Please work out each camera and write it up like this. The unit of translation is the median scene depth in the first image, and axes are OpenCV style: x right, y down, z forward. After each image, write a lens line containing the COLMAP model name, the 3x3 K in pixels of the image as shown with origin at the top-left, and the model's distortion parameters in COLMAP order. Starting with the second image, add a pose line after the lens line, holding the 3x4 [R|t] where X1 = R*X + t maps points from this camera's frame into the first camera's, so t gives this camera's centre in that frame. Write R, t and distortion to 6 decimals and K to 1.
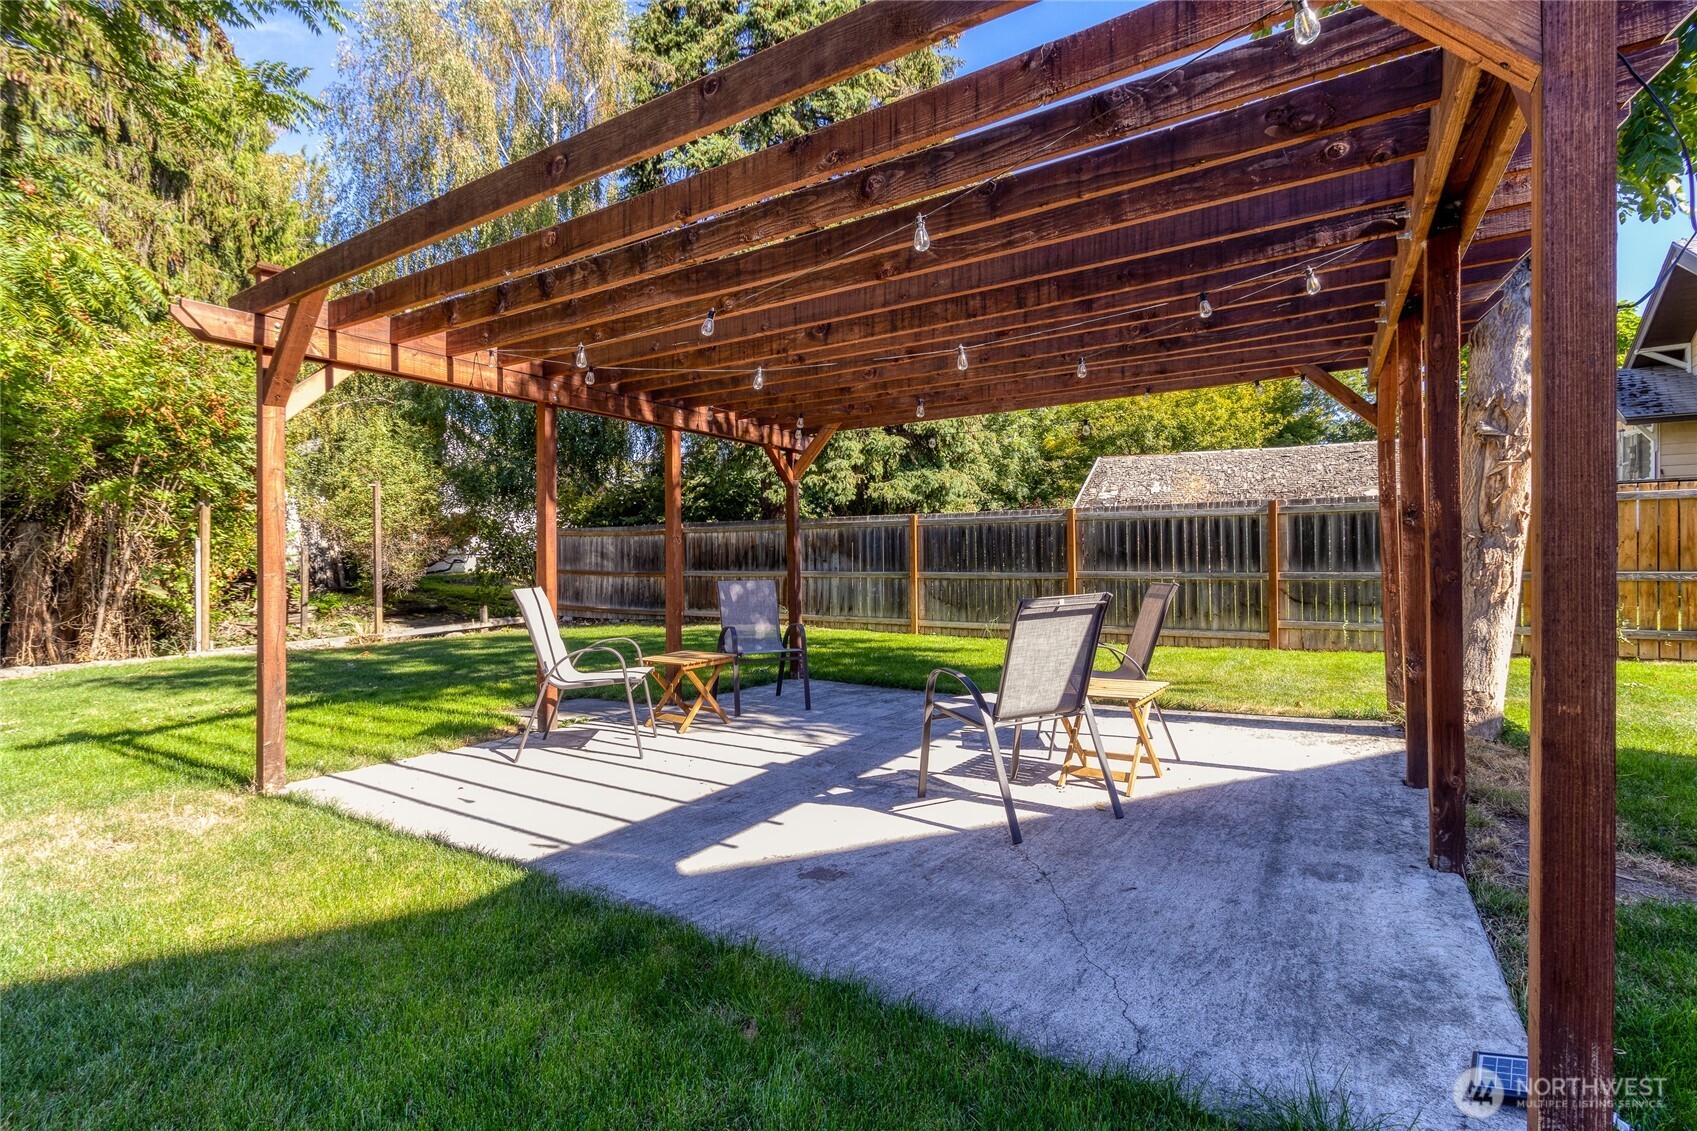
lens RADIAL K [[770.4, 0, 849.3], [0, 770.4, 566.7], [0, 0, 1]] dist [-0.002871, -0.000969]
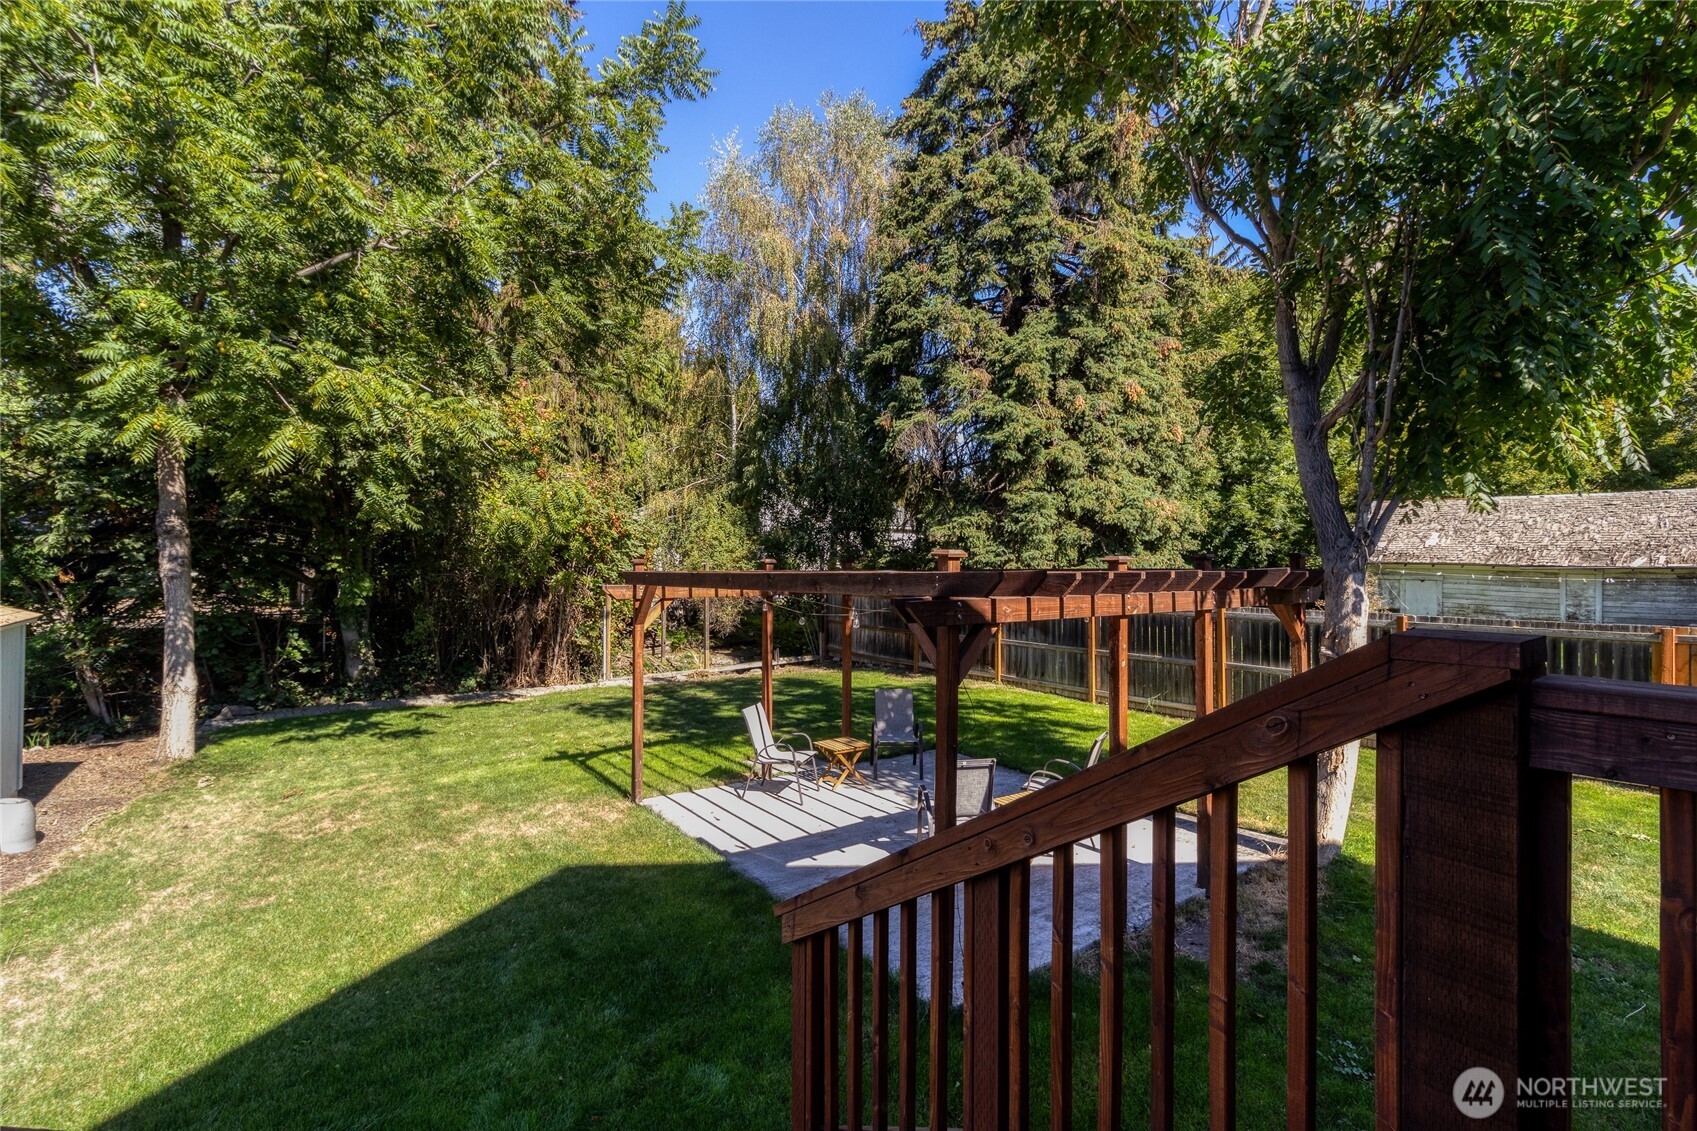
lens RADIAL K [[770.4, 0, 847.3], [0, 770.4, 566.7], [0, 0, 1]] dist [-0.002871, -0.000969]
pose [[0.924051, 0.010086, -0.382136, 0.238639], [-0.011446, 0.999934, -0.001284, -0.144302], [0.382098, 0.005561, 0.924105, -0.301739]]
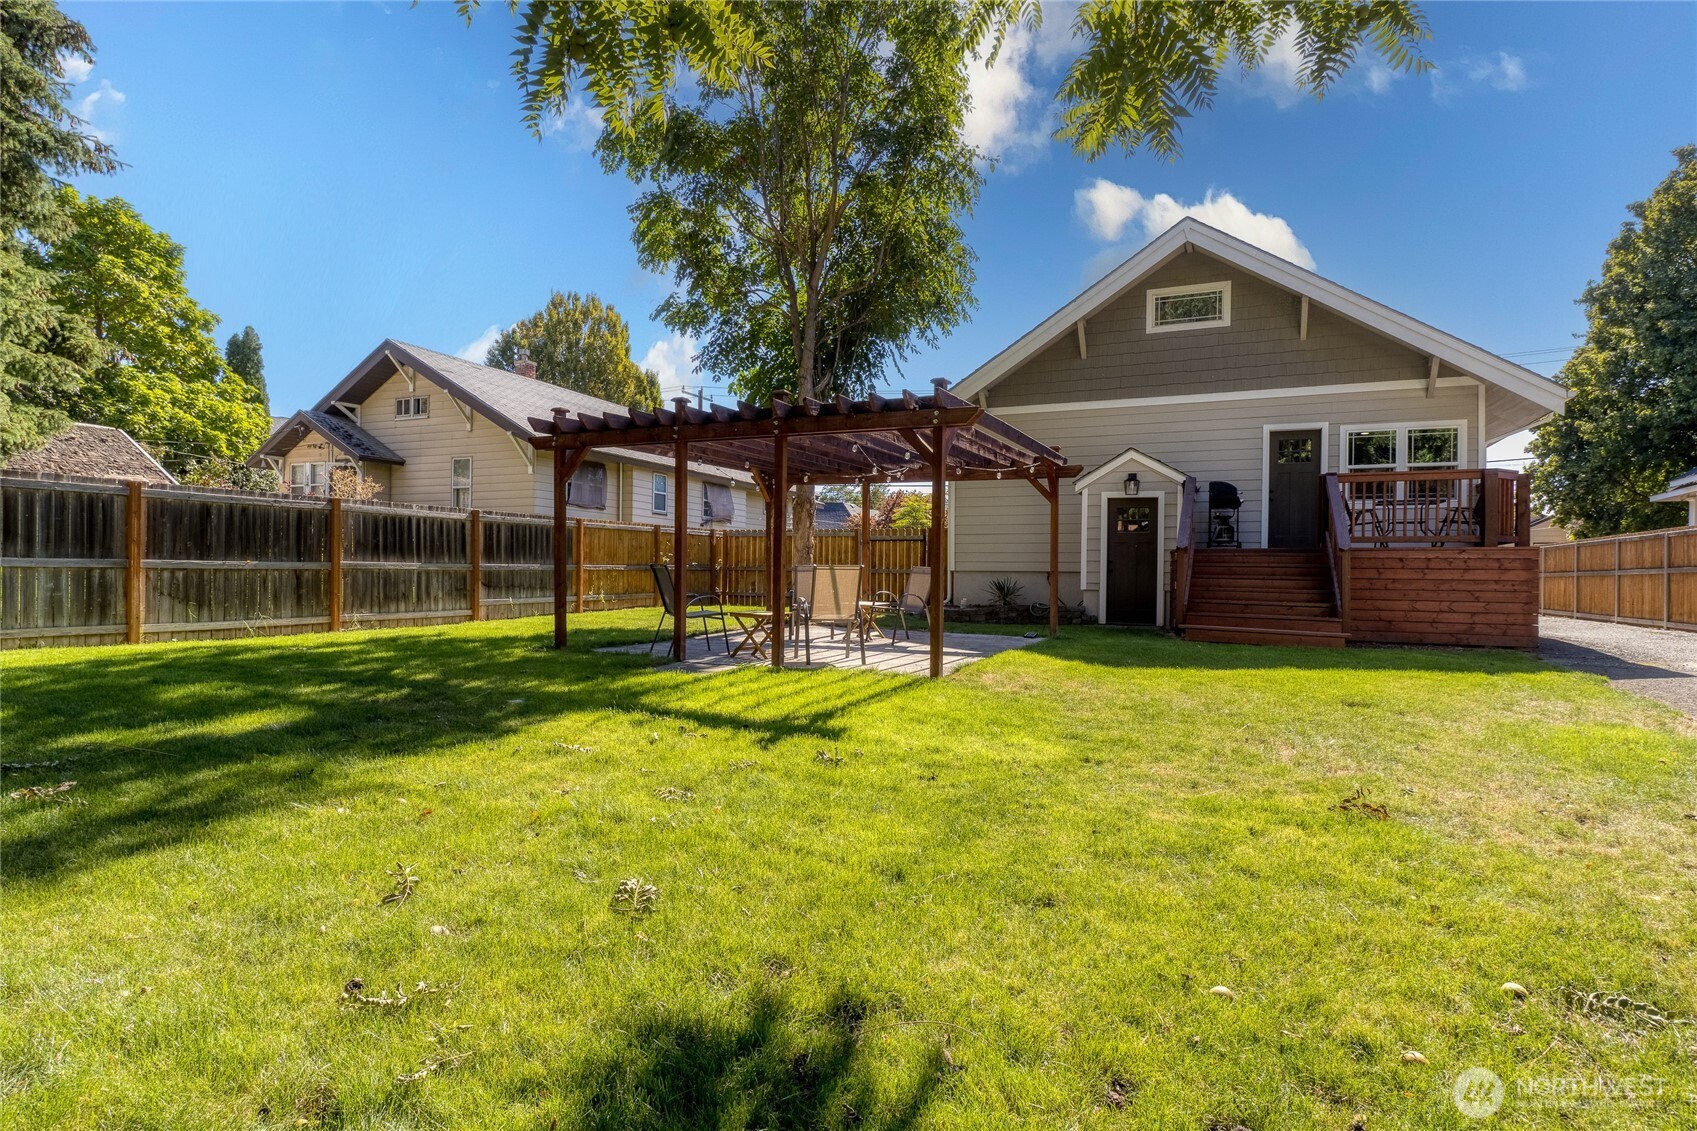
lens RADIAL K [[928.6, 0, 848.7], [0, 928.6, 567.9], [0, 0, 1]] dist [0.000661, 0.000081]
pose [[-0.122999, 0.007345, 0.992380, -1.109512], [-0.003657, 0.999962, -0.007854, 0.024509], [-0.992400, -0.004595, -0.122967, 0.554665]]
